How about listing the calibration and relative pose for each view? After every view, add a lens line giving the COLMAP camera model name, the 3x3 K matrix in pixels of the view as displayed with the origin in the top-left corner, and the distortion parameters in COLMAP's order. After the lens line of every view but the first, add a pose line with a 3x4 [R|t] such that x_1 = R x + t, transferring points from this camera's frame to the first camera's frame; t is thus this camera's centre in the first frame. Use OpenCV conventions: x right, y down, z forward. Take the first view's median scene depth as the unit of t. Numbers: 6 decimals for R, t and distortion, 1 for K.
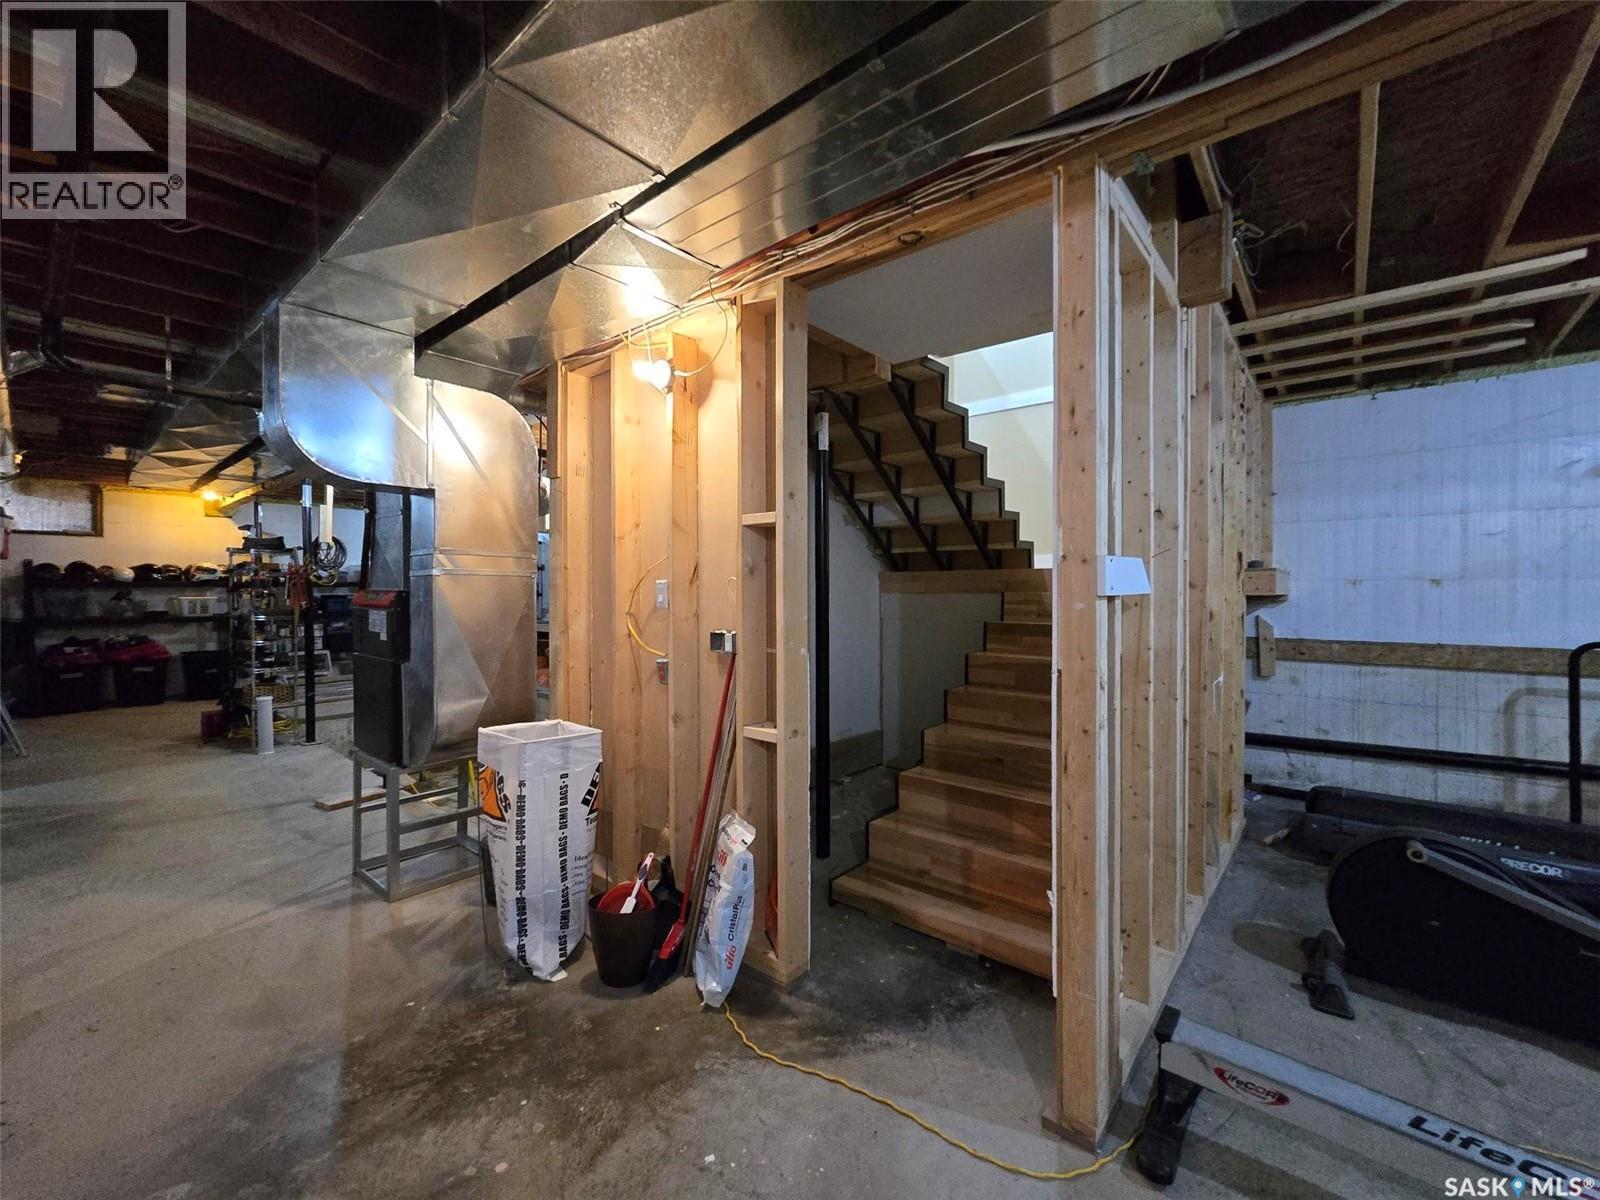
lens RADIAL K [[655.3, 0, 794.9], [0, 655.3, 591.6], [0, 0, 1]] dist [-0.003219, 0.000306]
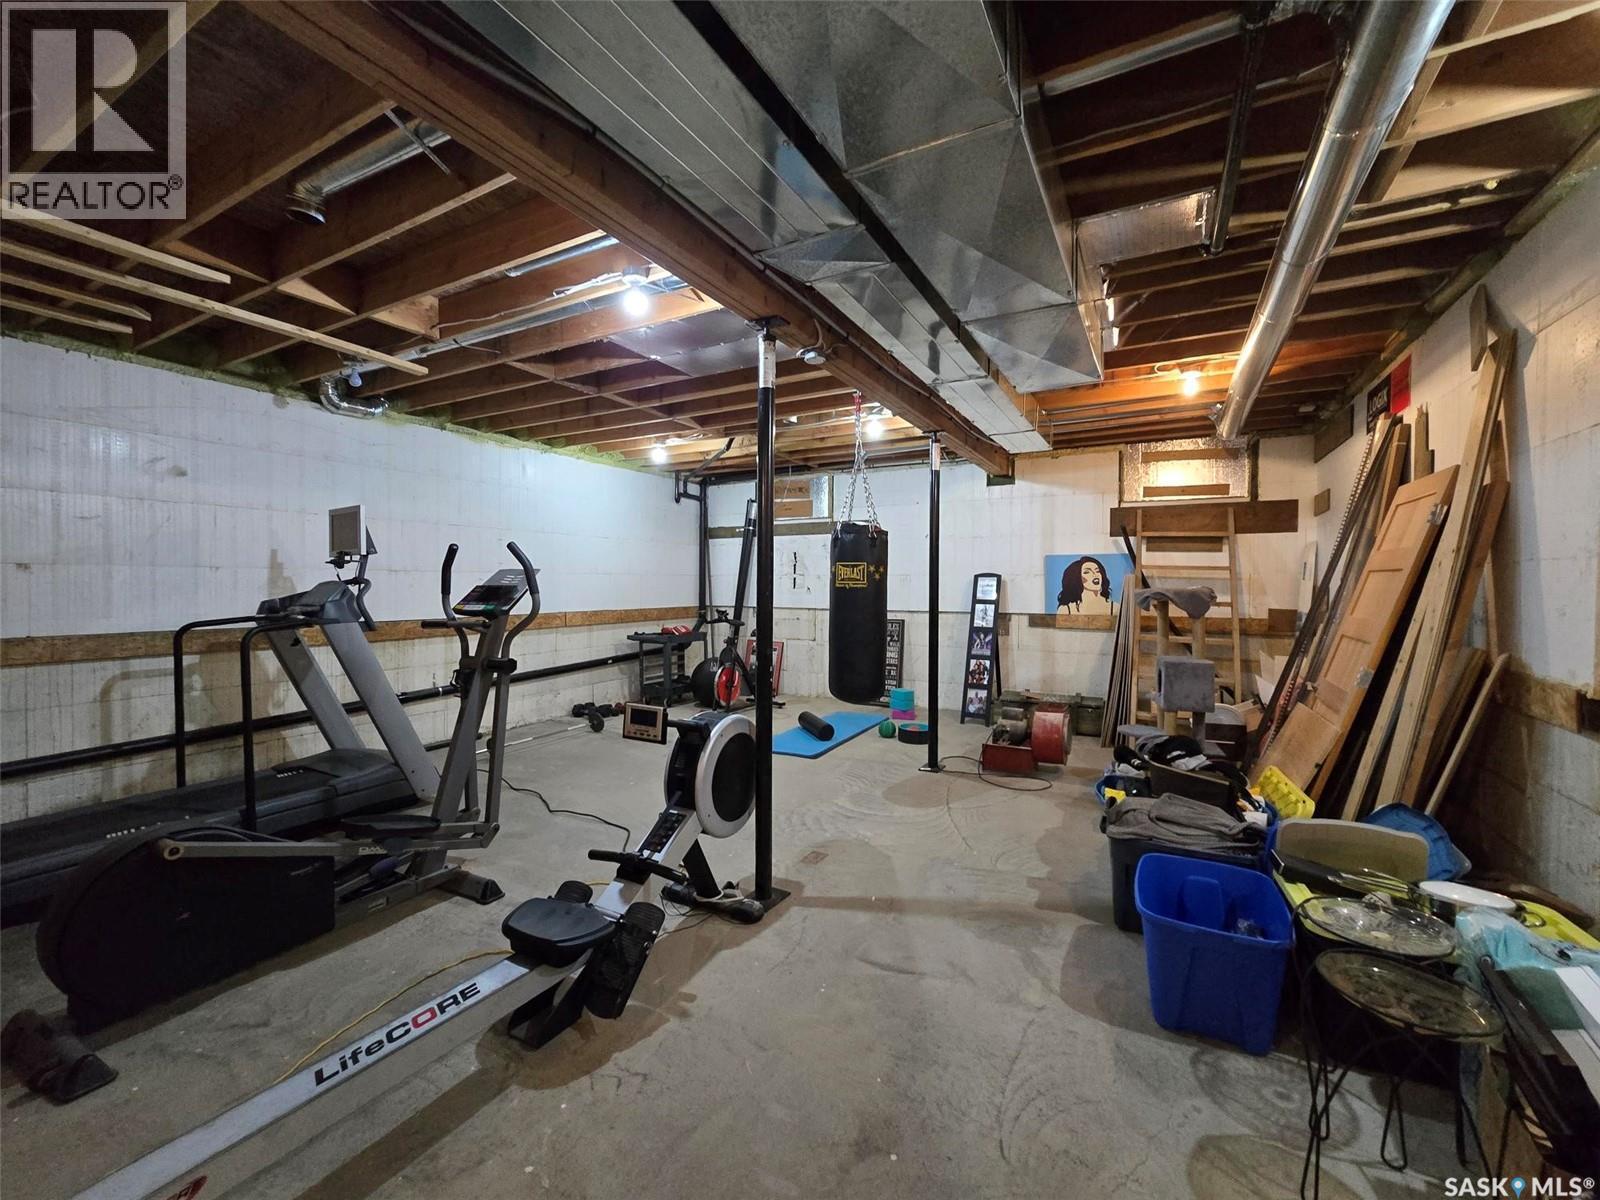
lens RADIAL K [[655.3, 0, 794.9], [0, 655.3, 591.6], [0, 0, 1]] dist [-0.003219, 0.000306]
pose [[-0.196669, -0.009985, 0.980419, -0.083675], [0.001026, 0.999945, 0.010390, 0.012689], [-0.980469, 0.003049, -0.196648, 0.186757]]
